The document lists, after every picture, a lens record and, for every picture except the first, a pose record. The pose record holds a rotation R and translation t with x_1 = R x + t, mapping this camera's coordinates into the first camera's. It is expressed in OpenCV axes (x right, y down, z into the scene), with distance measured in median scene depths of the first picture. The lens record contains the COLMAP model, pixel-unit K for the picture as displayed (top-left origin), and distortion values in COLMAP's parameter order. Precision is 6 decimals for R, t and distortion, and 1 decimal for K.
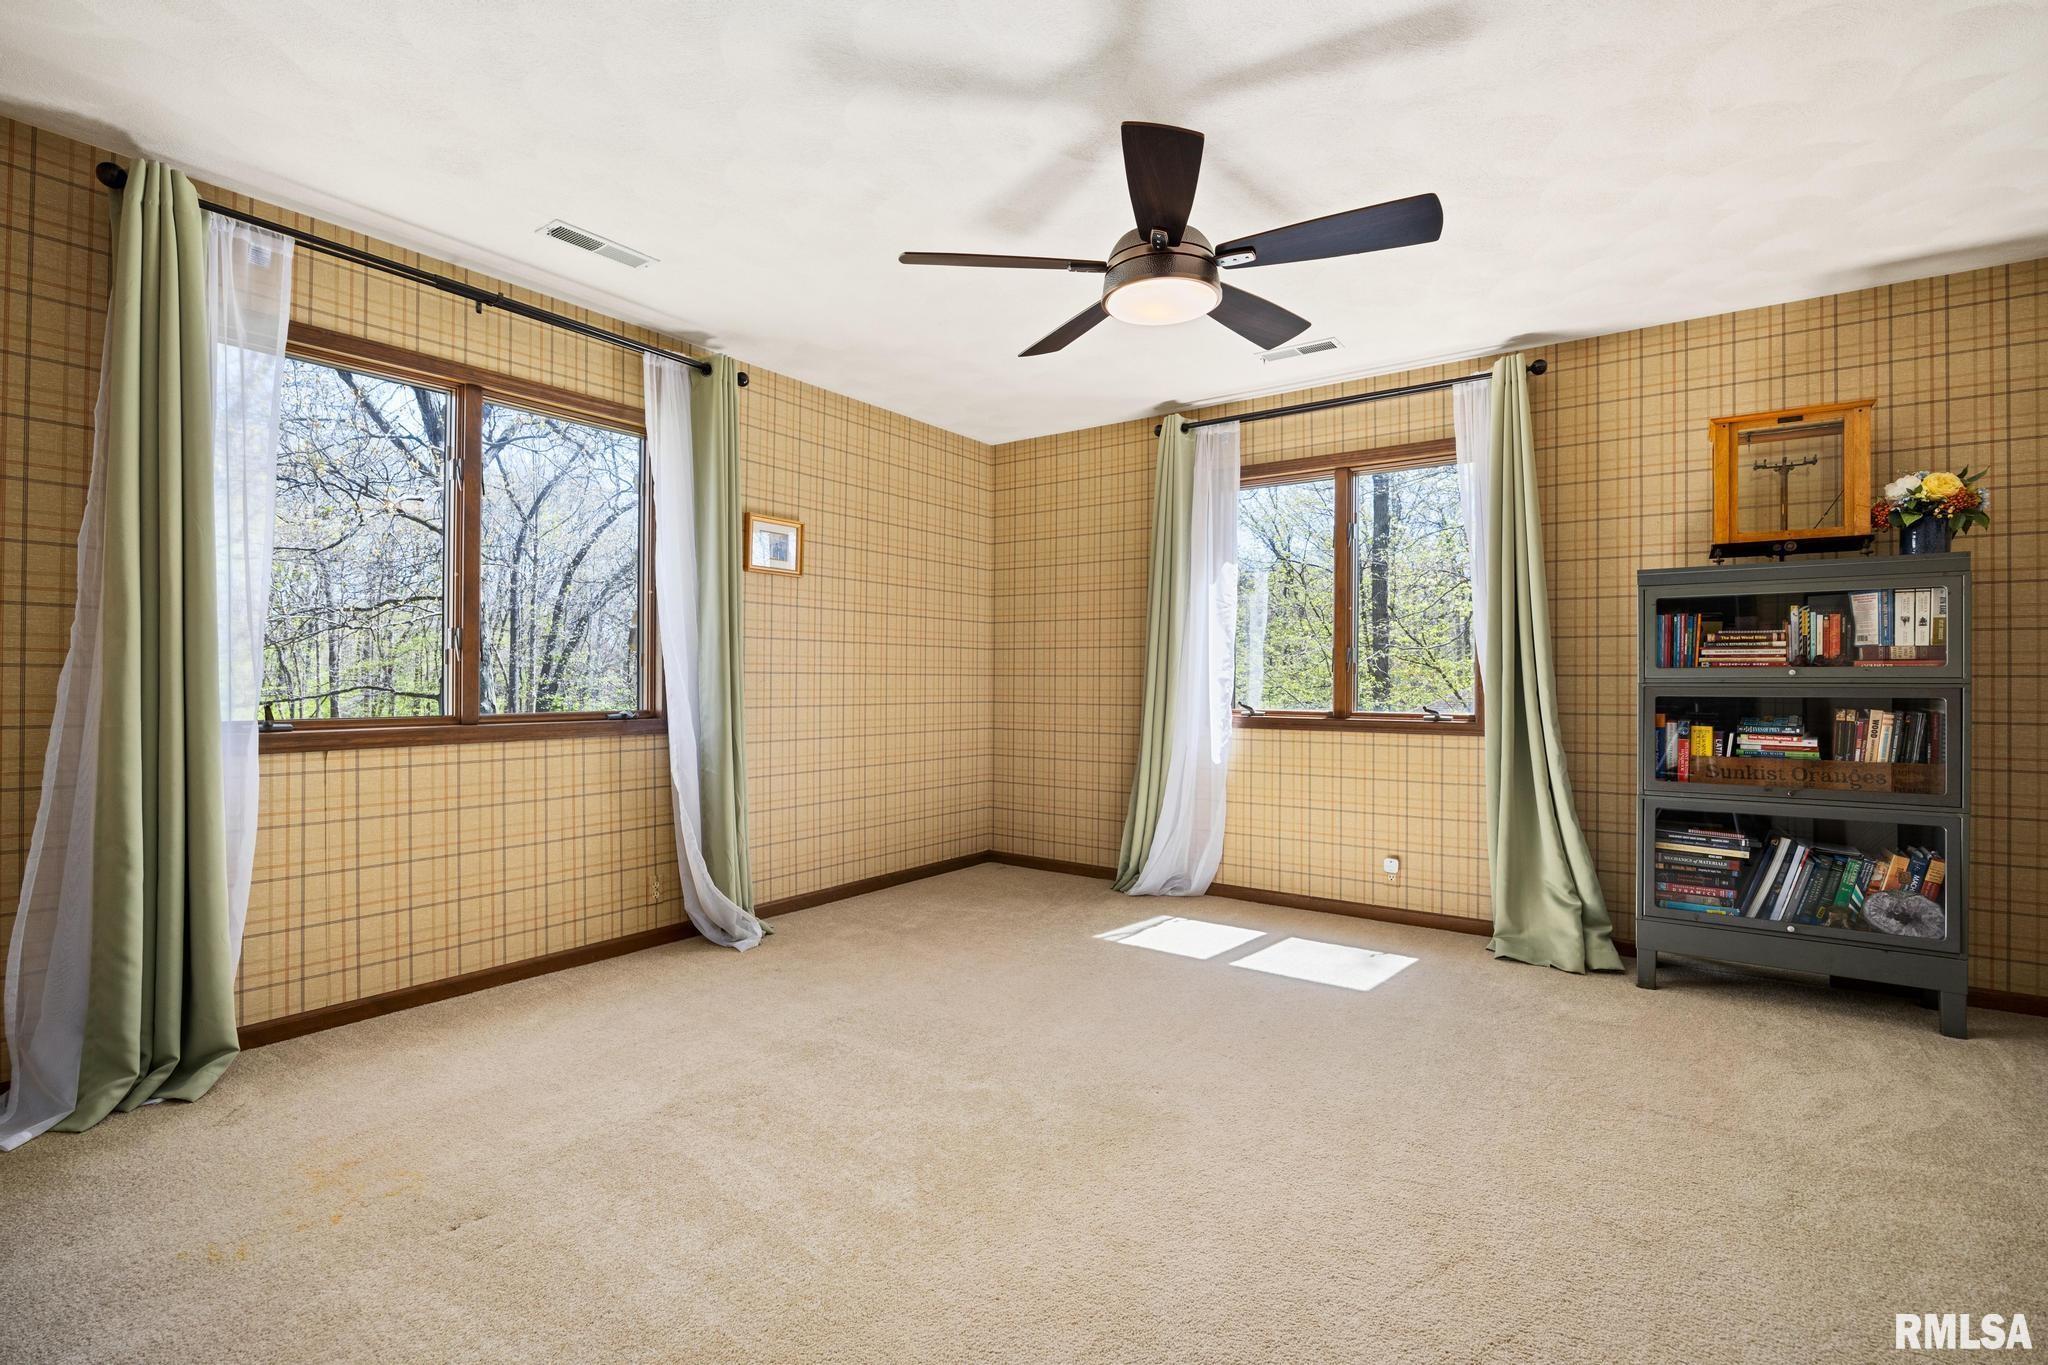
lens RADIAL K [[939.9, 0, 1019.8], [0, 939.9, 671.1], [0, 0, 1]] dist [0.000904, -0.000086]
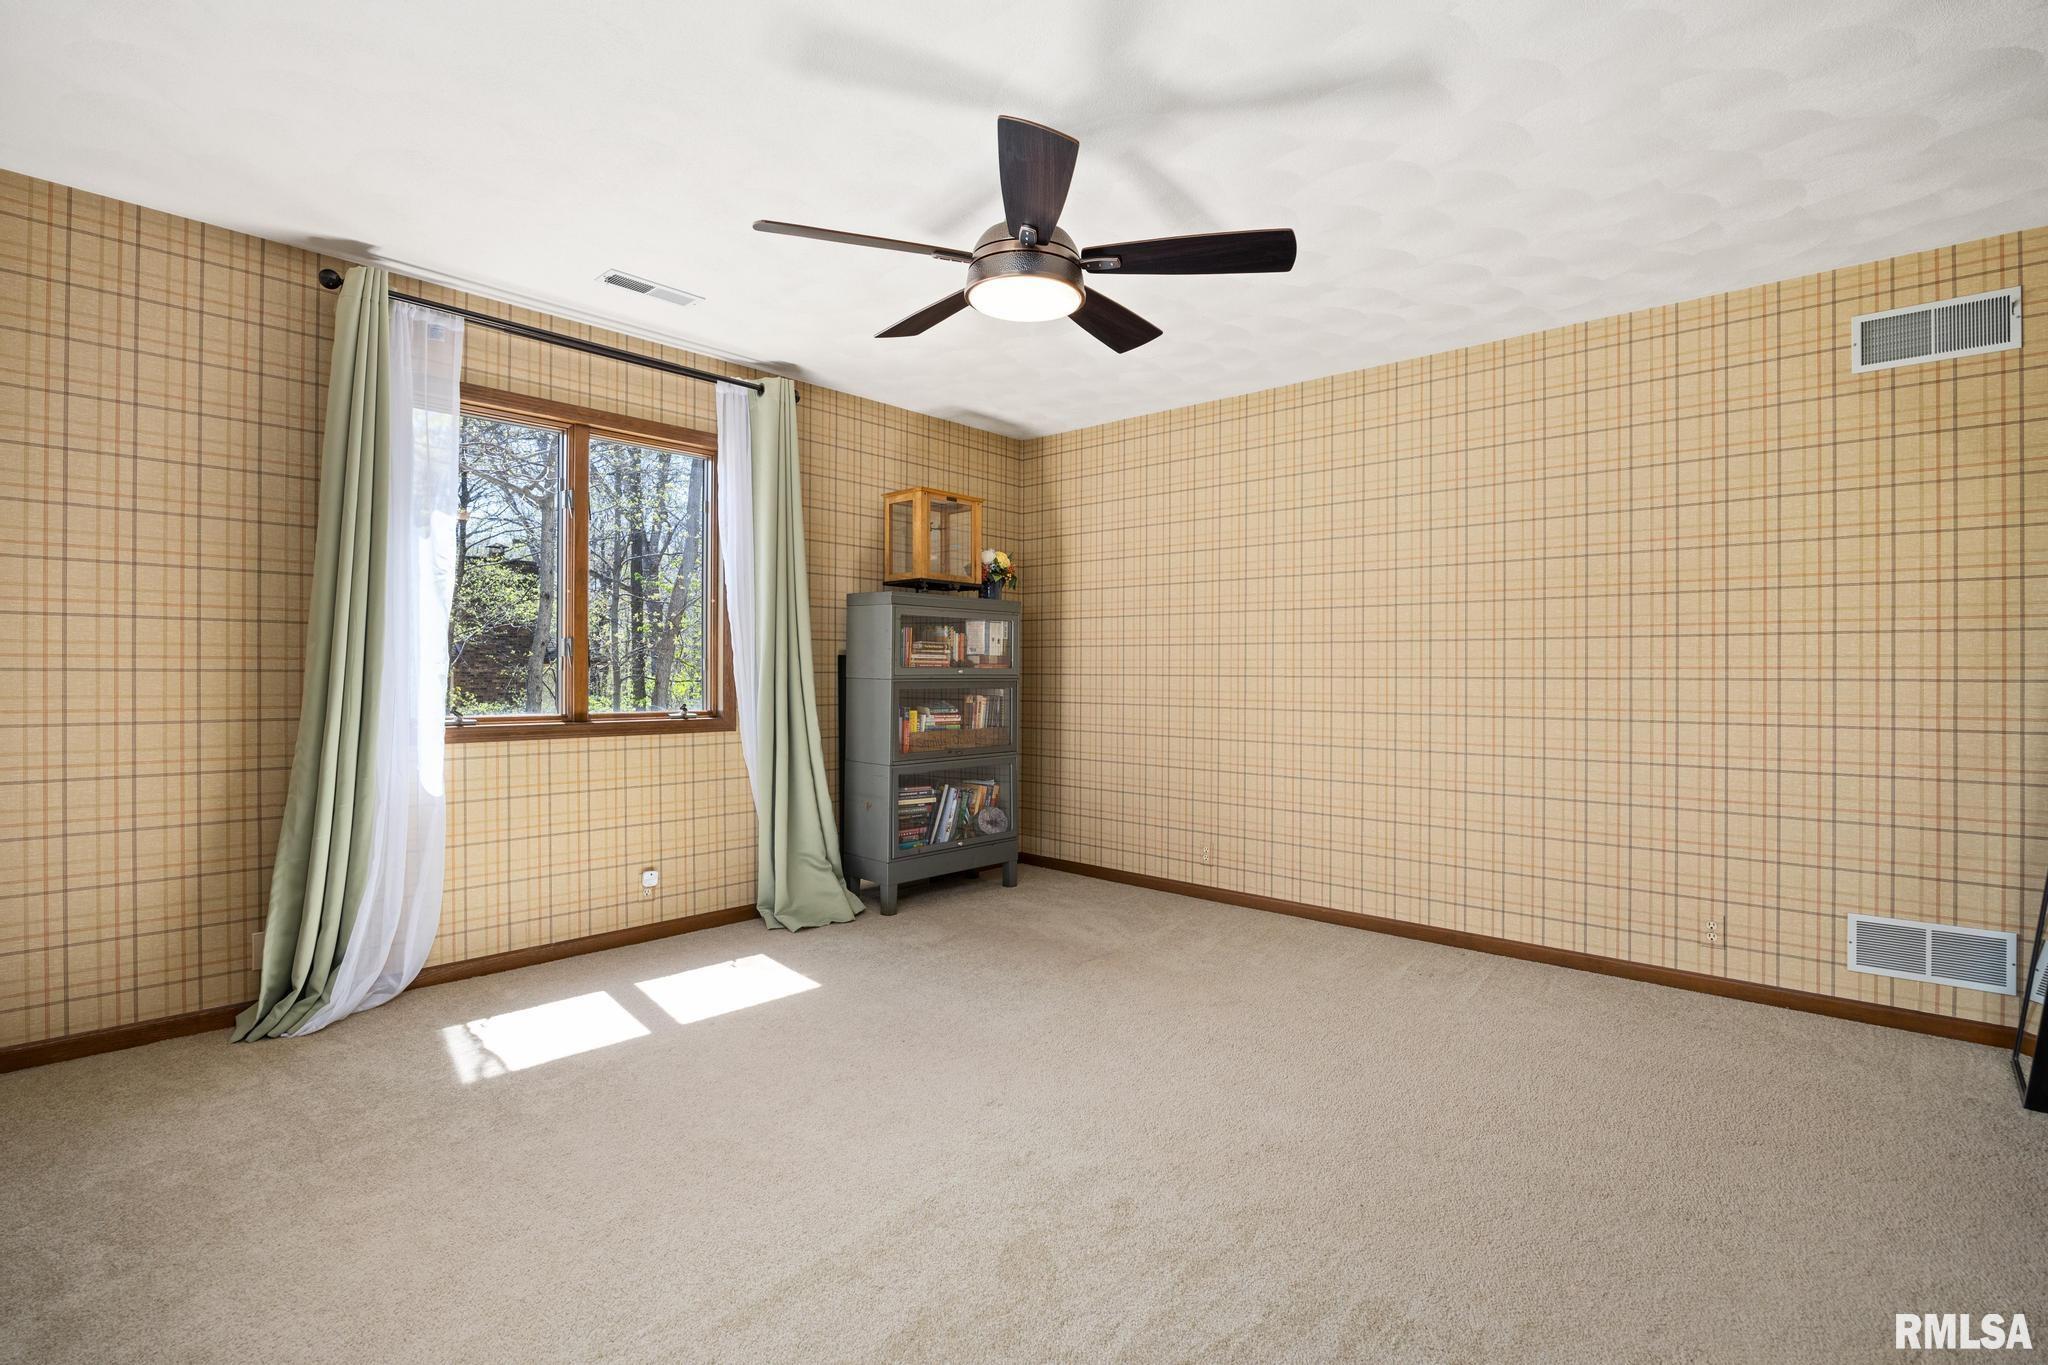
lens RADIAL K [[976.0, 0, 1020.3], [0, 976.0, 680.0], [0, 0, 1]] dist [-0.015122, 0.001087]
pose [[0.111814, -0.001625, 0.993728, -0.633481], [-0.005286, 0.999984, 0.002230, 0.010908], [-0.993715, -0.005502, 0.111804, 0.669750]]
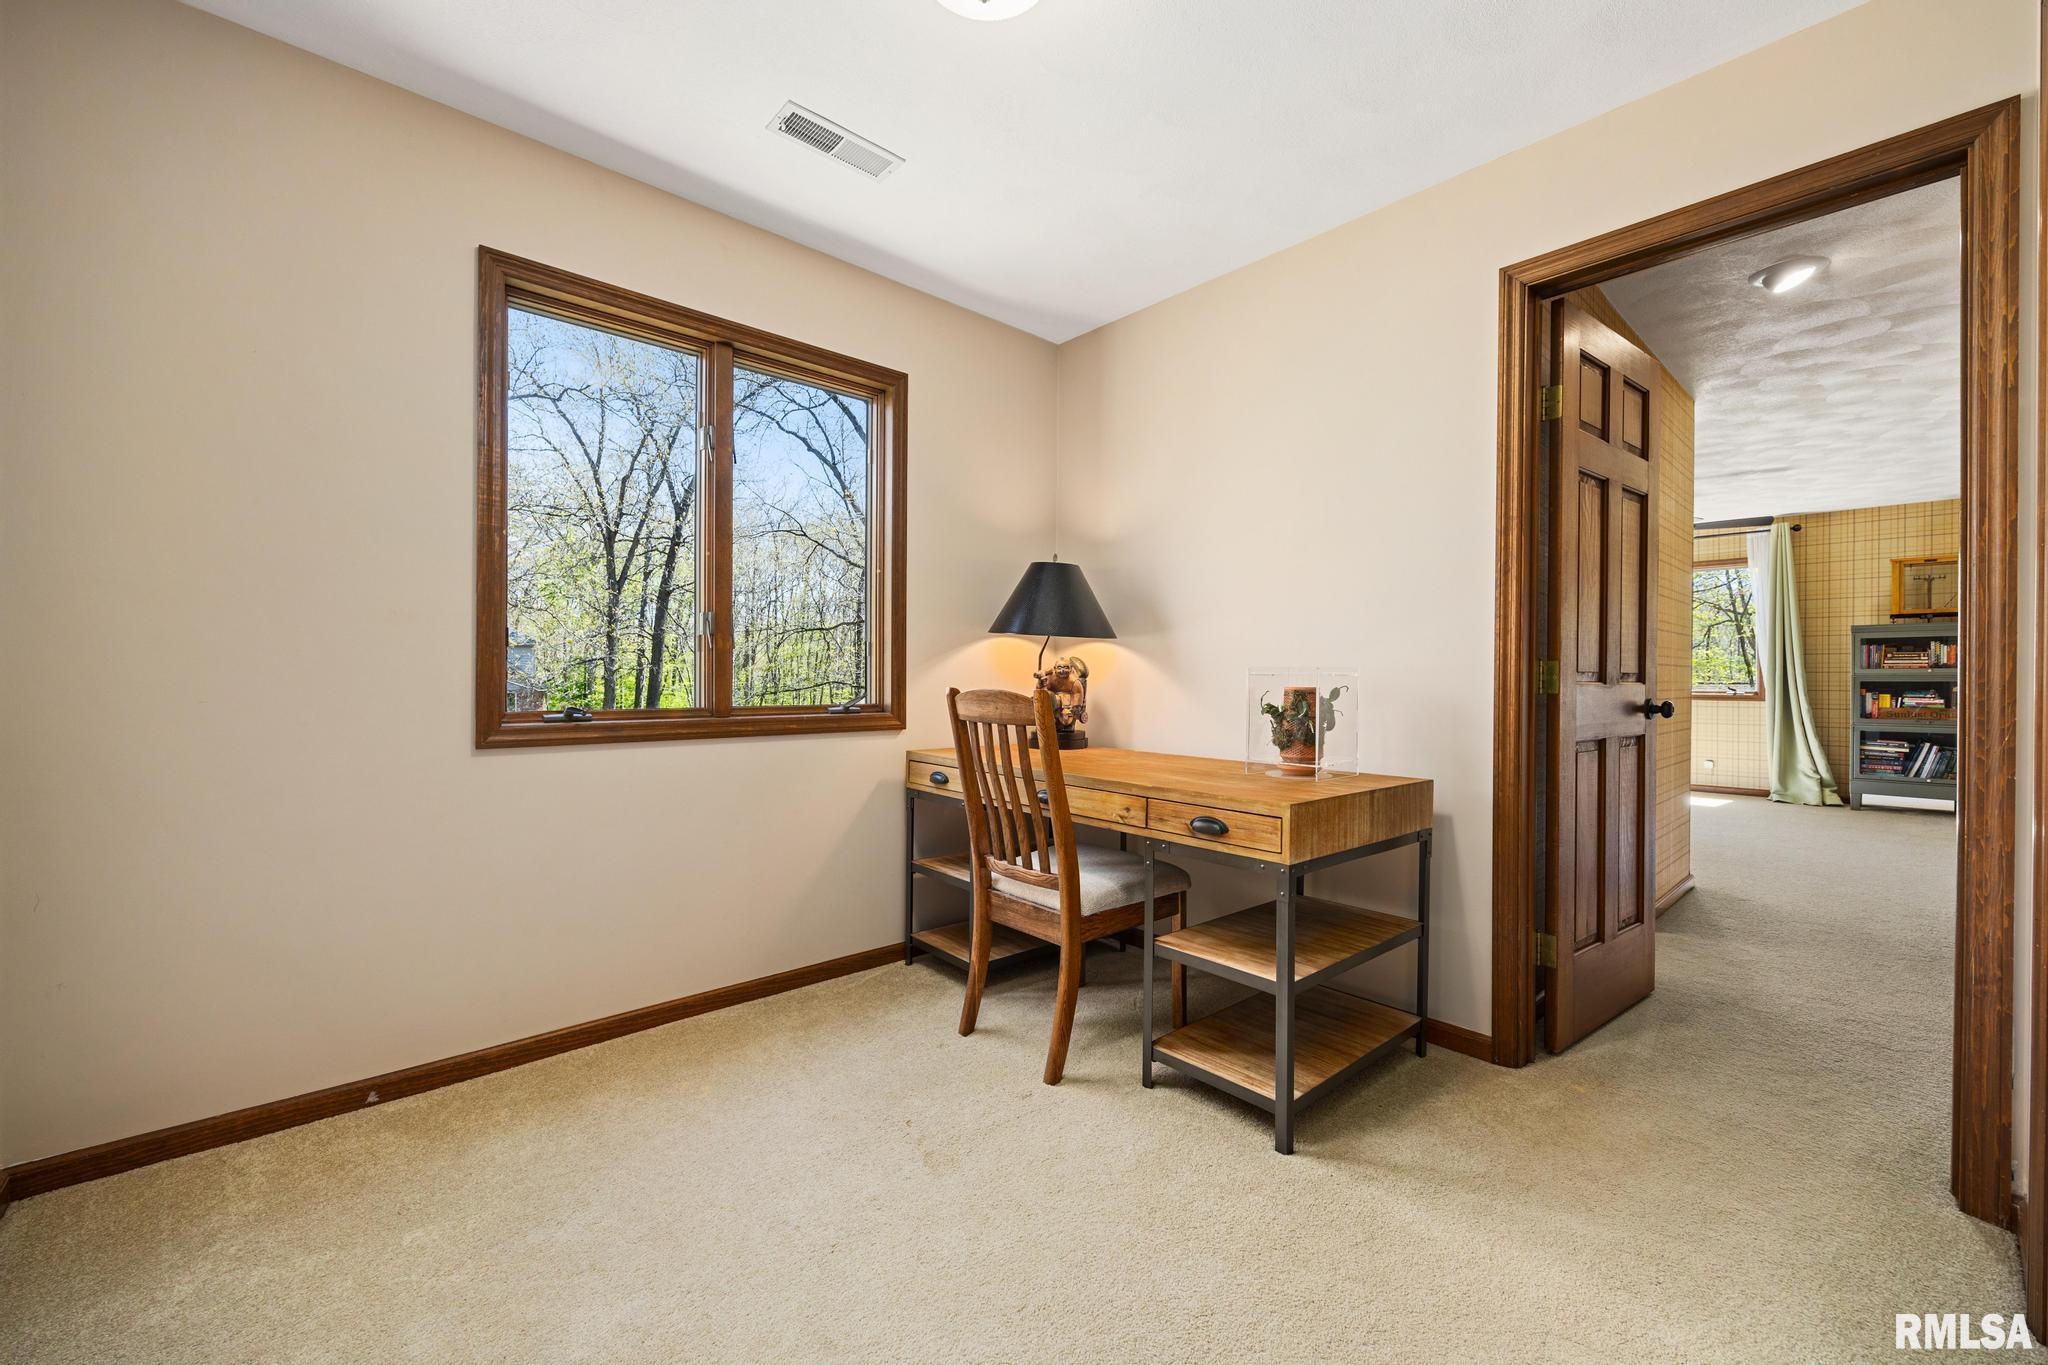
lens RADIAL K [[810.9, 0, 1025.2], [0, 810.9, 679.6], [0, 0, 1]] dist [0.000762, -0.000867]
pose [[0.976114, -0.003988, -0.217223, -0.845792], [0.006360, 0.999928, 0.010223, -0.010544], [0.217166, -0.011361, 0.976069, -1.315059]]
